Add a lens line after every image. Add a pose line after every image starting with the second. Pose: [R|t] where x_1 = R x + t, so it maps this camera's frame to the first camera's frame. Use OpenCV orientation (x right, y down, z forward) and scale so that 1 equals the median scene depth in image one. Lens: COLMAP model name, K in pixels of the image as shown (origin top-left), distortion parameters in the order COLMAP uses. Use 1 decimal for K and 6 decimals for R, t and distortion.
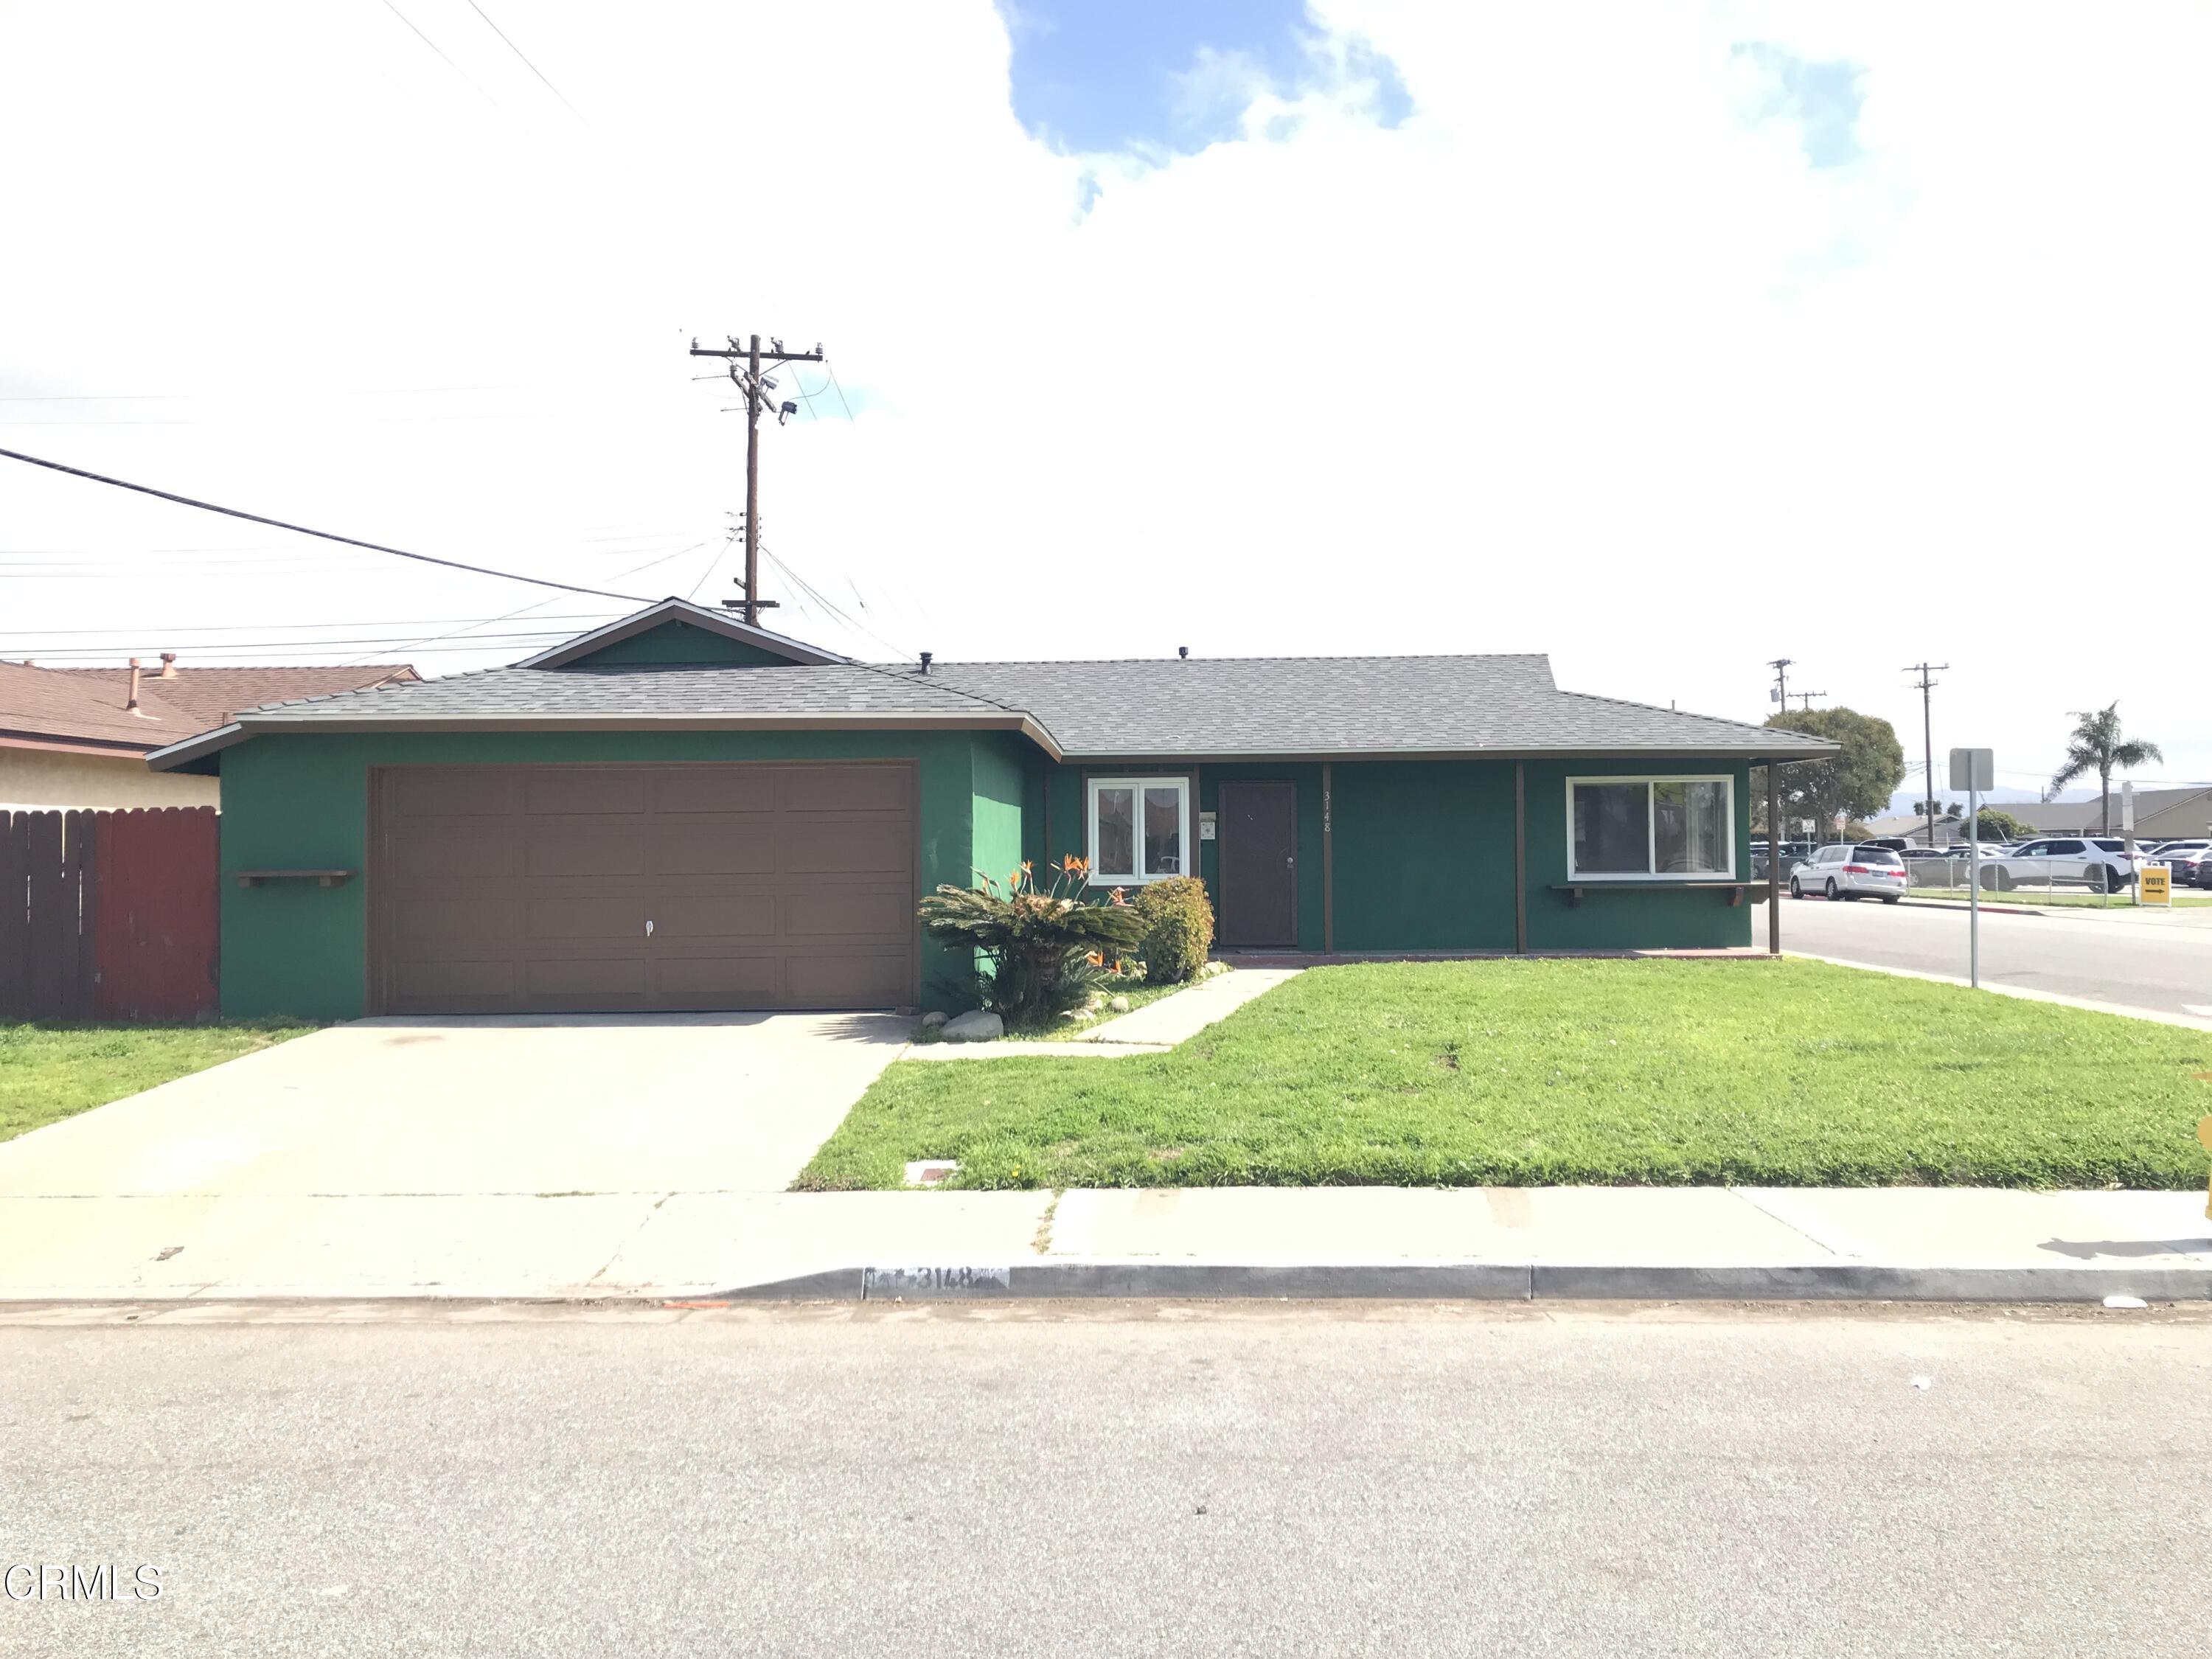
lens RADIAL K [[1840.6, 0, 1106.0], [0, 1840.6, 829.5], [0, 0, 1]] dist [0.115512, -0.206329]
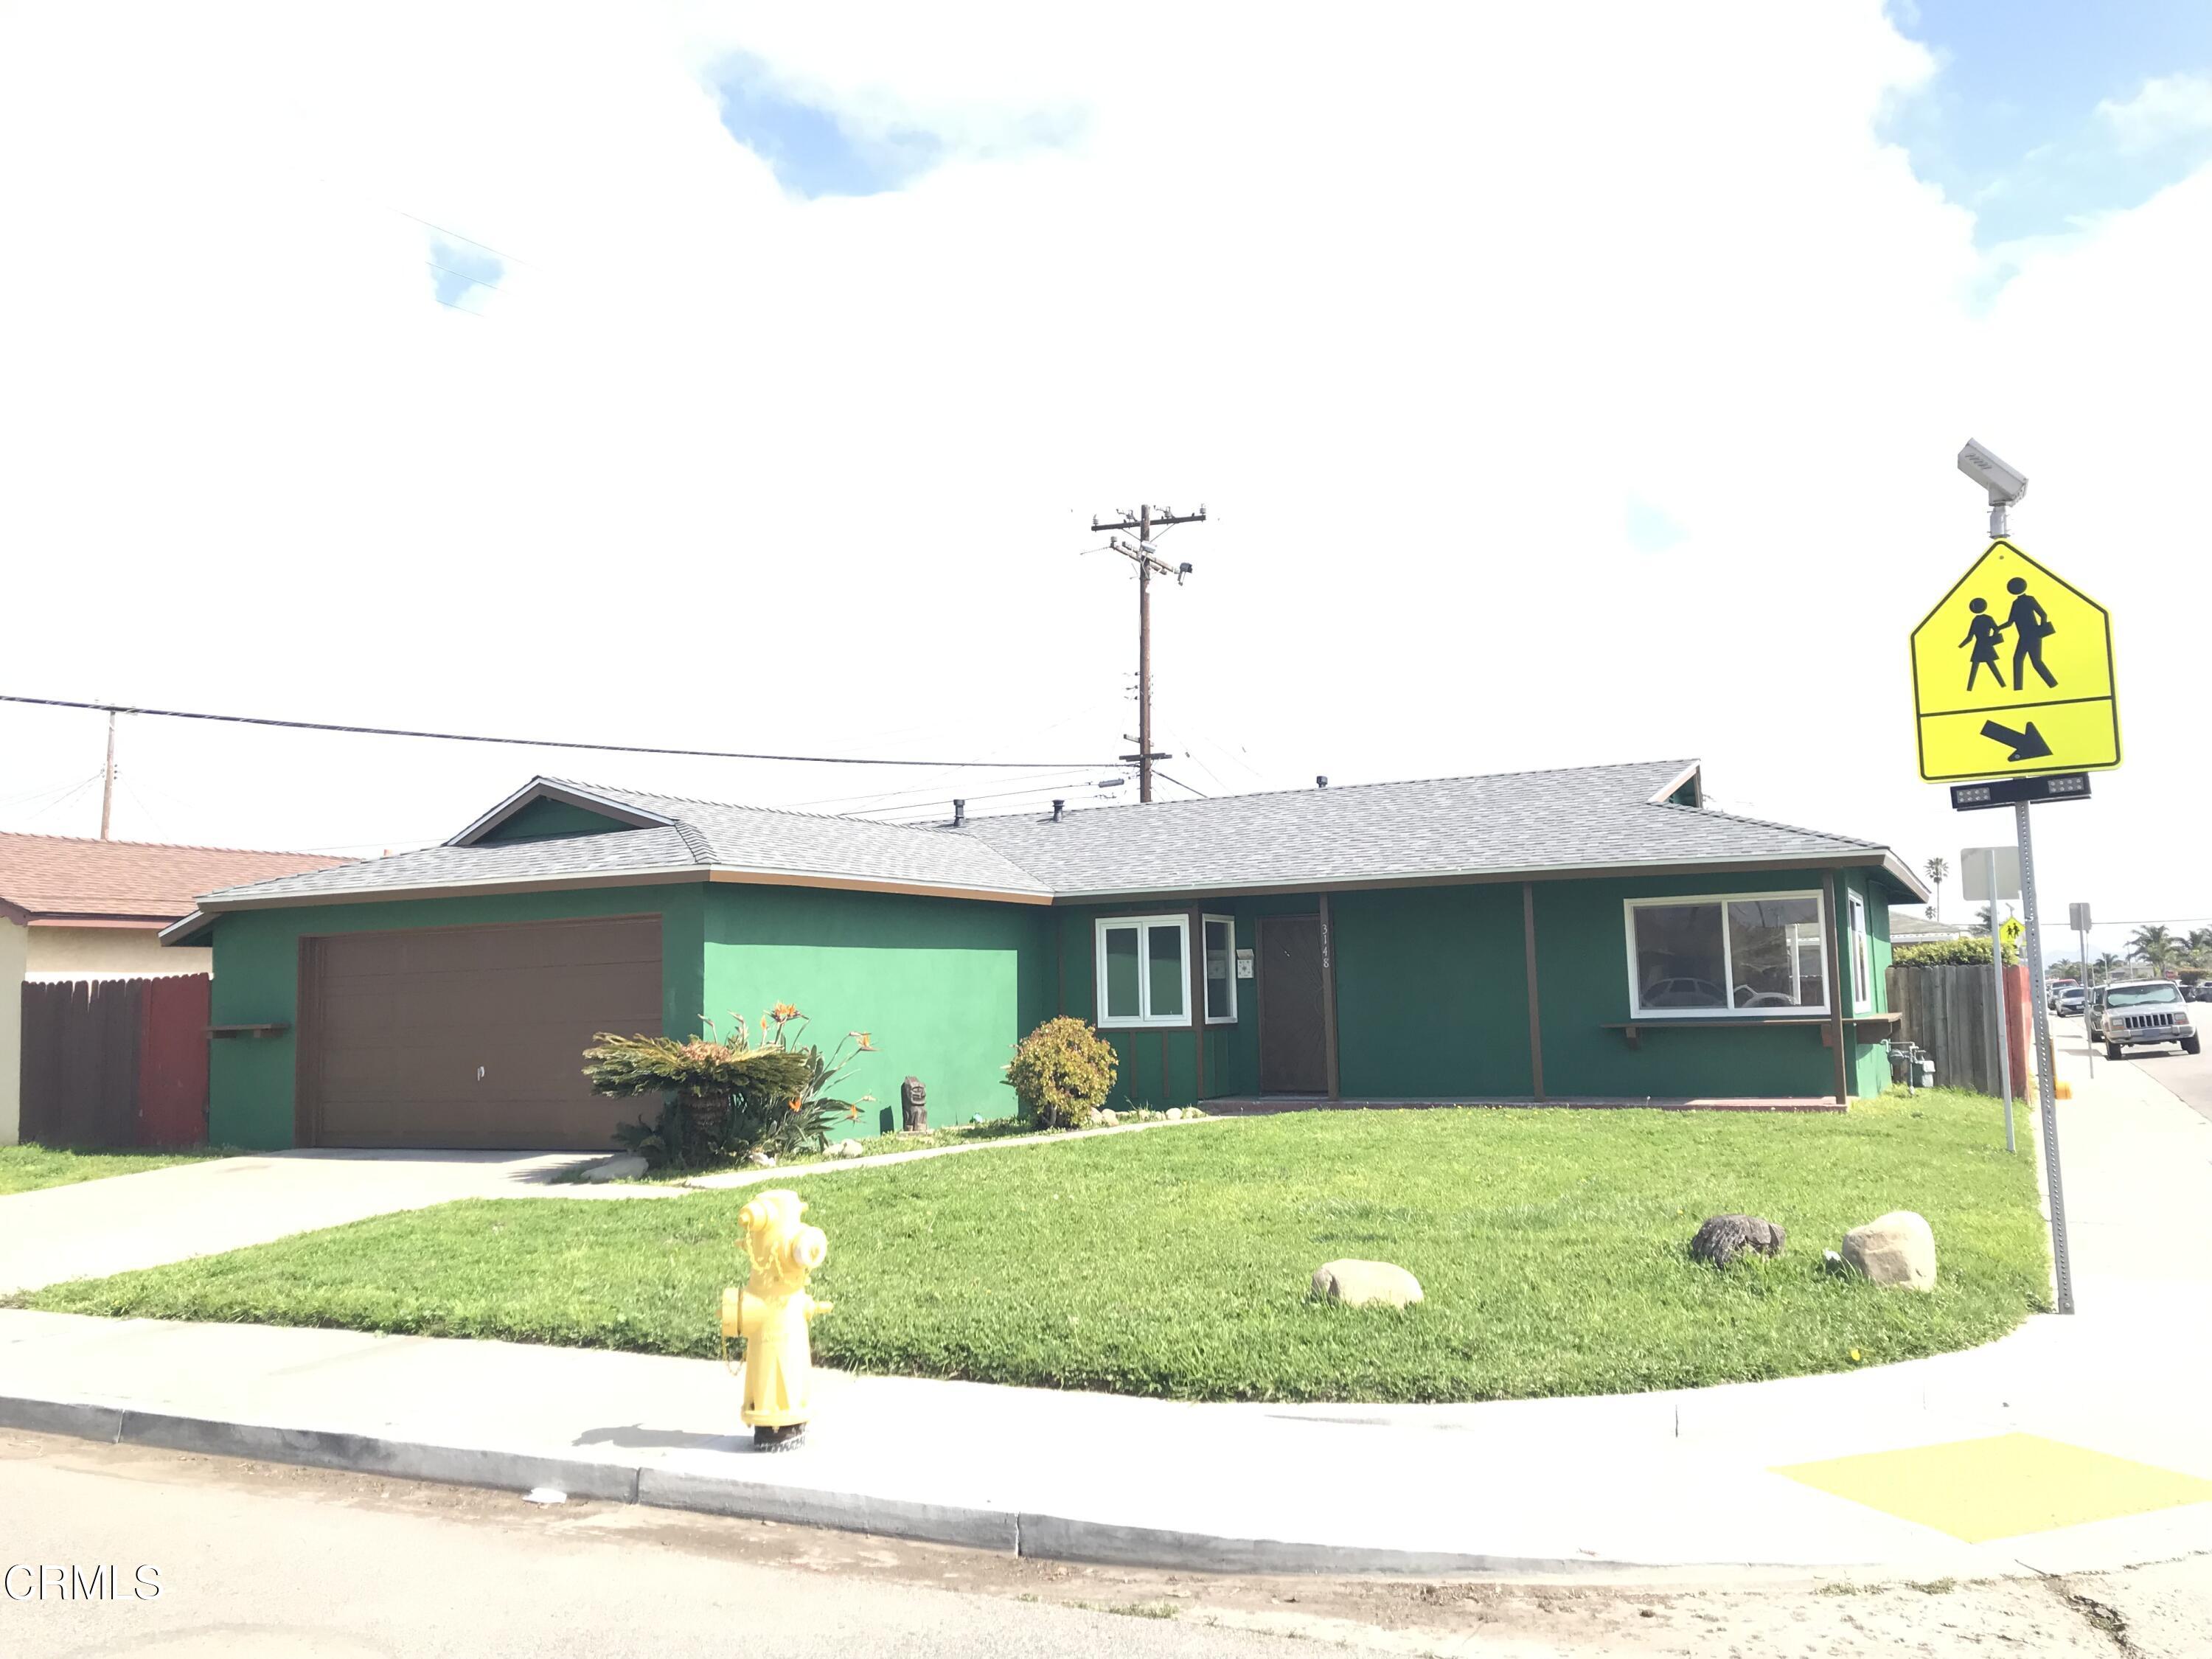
lens RADIAL K [[1840.6, 0, 1106.0], [0, 1840.6, 829.5], [0, 0, 1]] dist [0.115512, -0.206329]
pose [[0.904216, -0.054863, -0.423538, 0.401744], [0.022087, 0.996395, -0.081913, 0.005359], [0.426505, 0.064712, 0.902167, 0.100843]]
